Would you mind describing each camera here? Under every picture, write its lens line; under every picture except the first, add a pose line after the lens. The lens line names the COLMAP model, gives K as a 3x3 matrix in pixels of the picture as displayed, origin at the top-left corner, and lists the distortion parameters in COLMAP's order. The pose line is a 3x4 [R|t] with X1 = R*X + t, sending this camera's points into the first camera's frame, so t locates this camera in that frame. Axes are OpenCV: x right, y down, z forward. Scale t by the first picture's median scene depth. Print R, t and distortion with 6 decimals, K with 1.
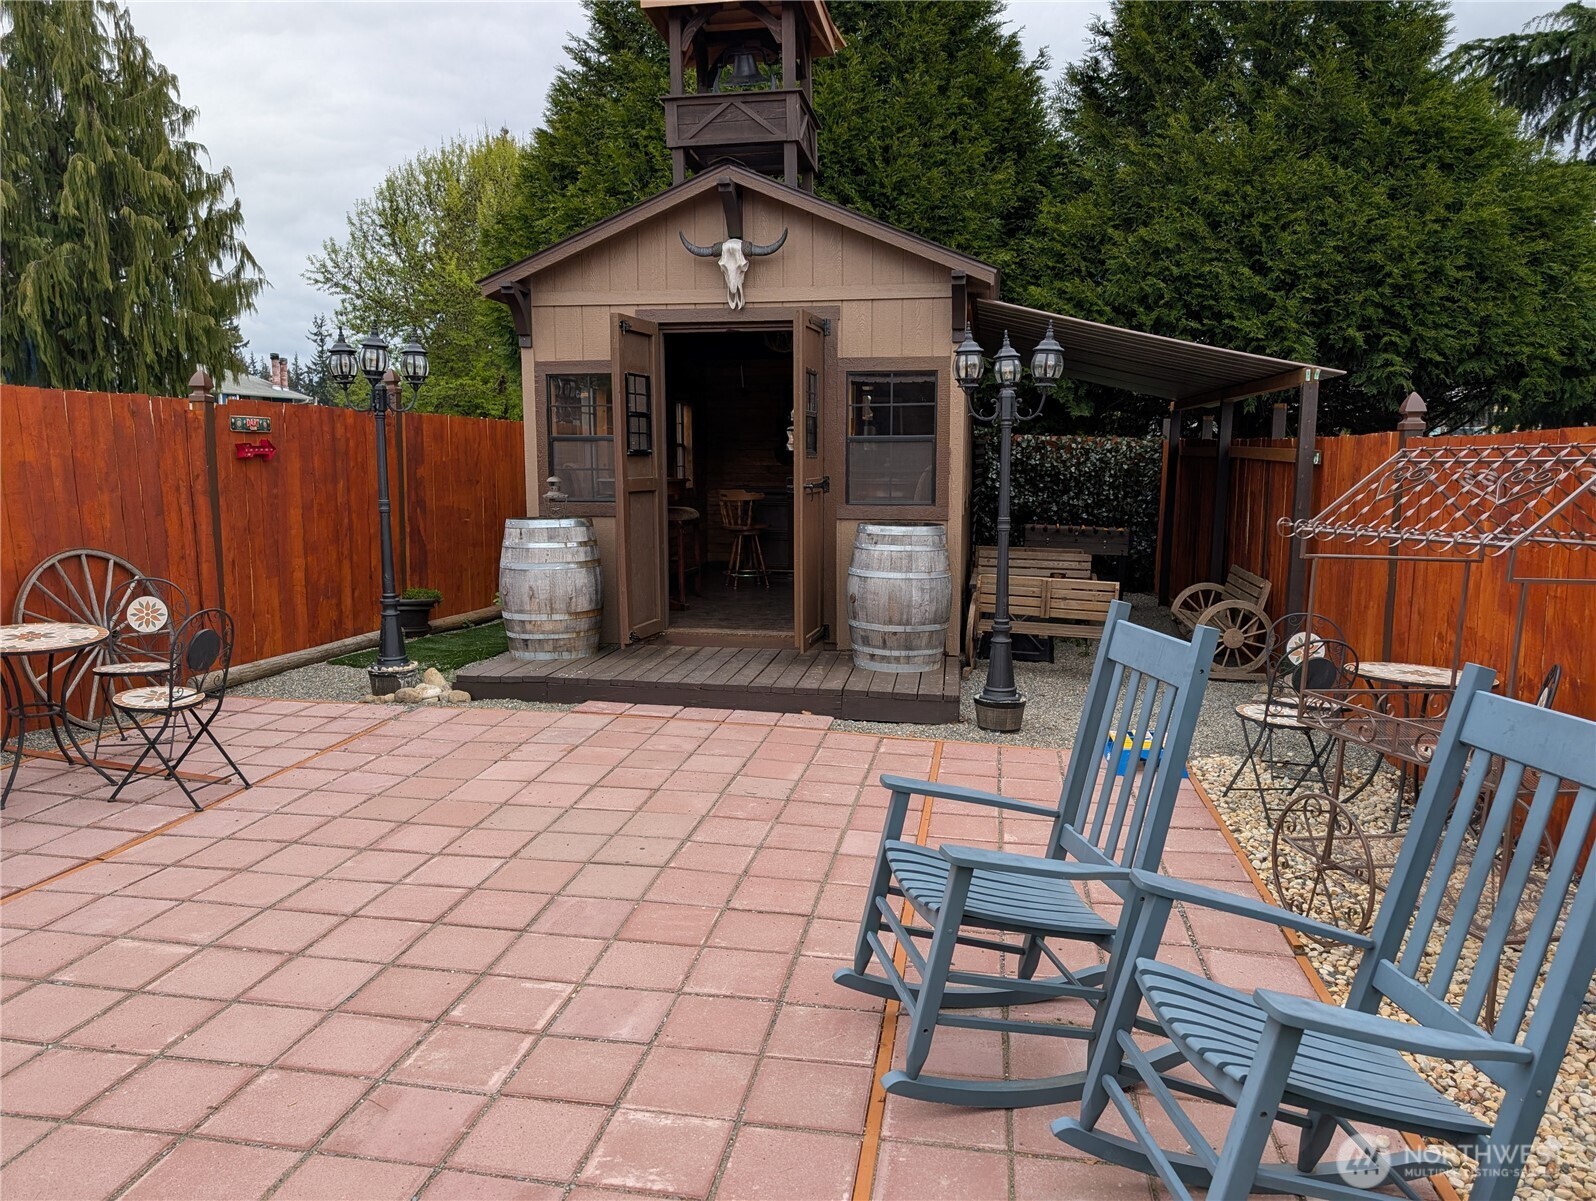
lens RADIAL K [[1136.8, 0, 800.2], [0, 1136.8, 600.2], [0, 0, 1]] dist [0.027462, -0.022579]
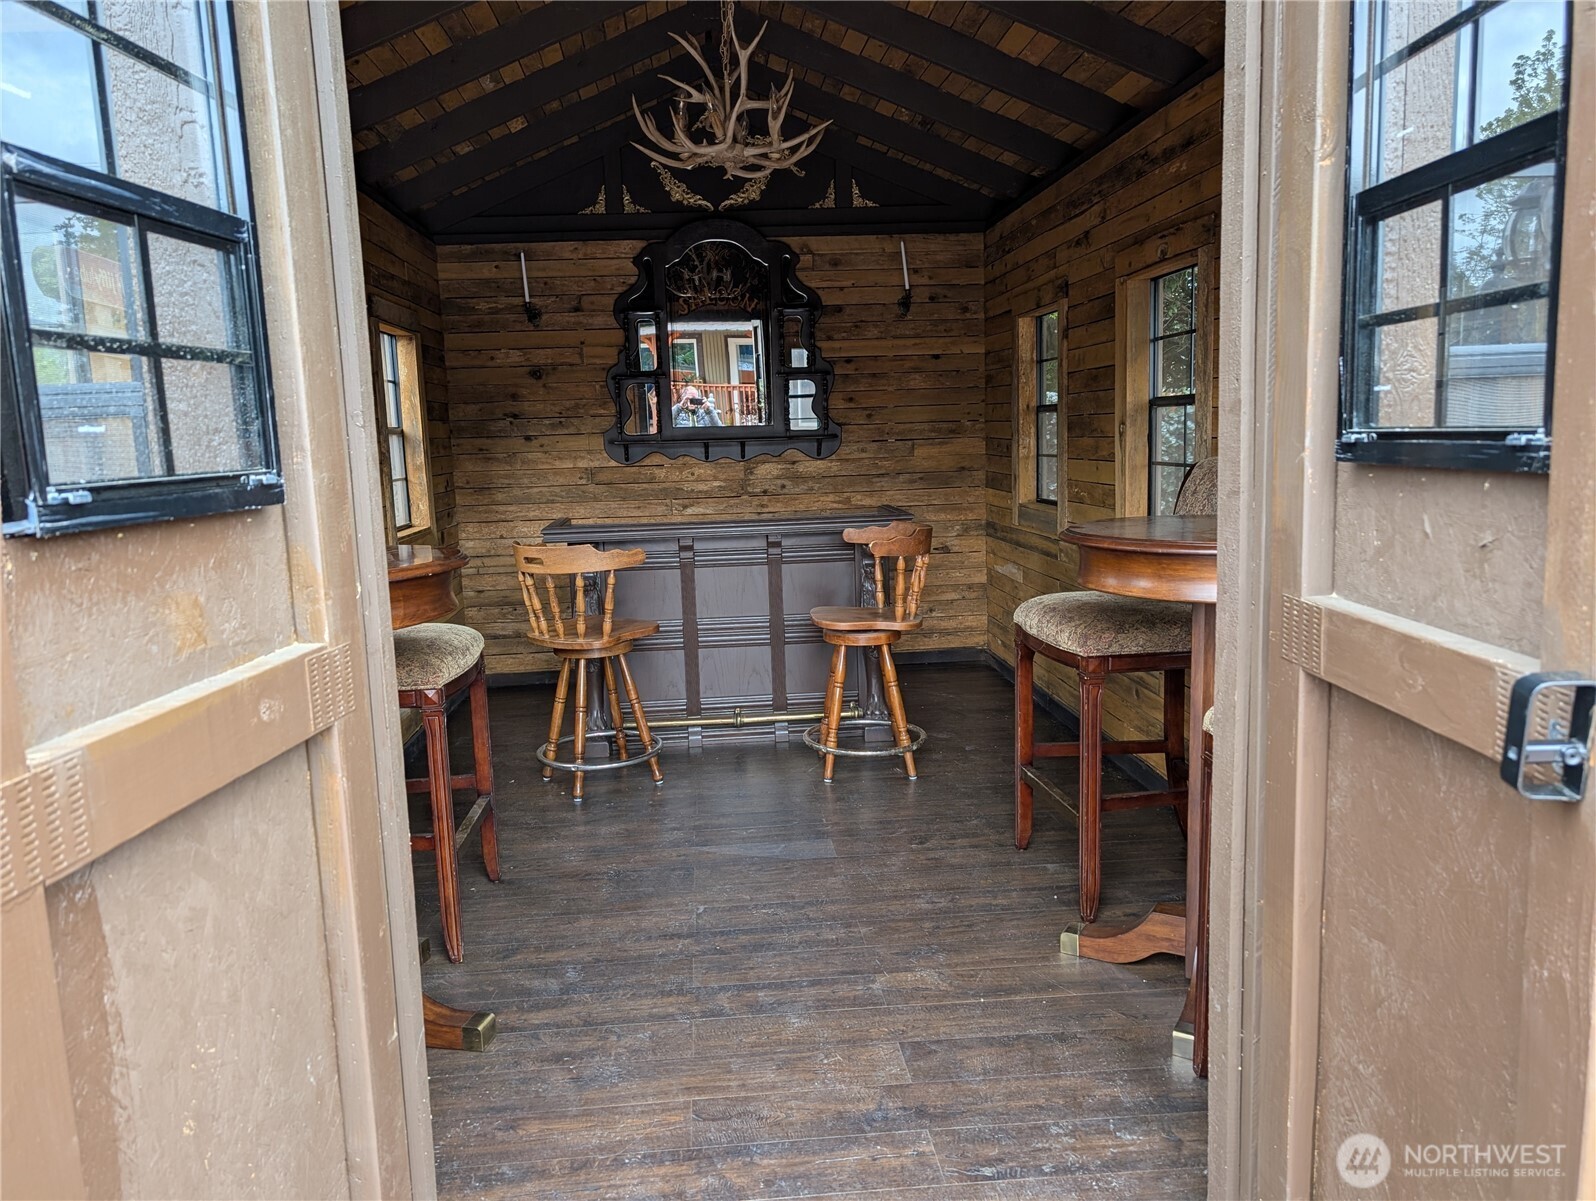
lens RADIAL K [[1136.8, 0, 798.1], [0, 1136.8, 597.1], [0, 0, 1]] dist [0.027462, -0.022579]
pose [[0.968248, -0.053427, 0.244216, -0.070513], [0.049970, 0.998544, 0.020334, -0.078999], [-0.244947, -0.007485, 0.969508, 0.574649]]
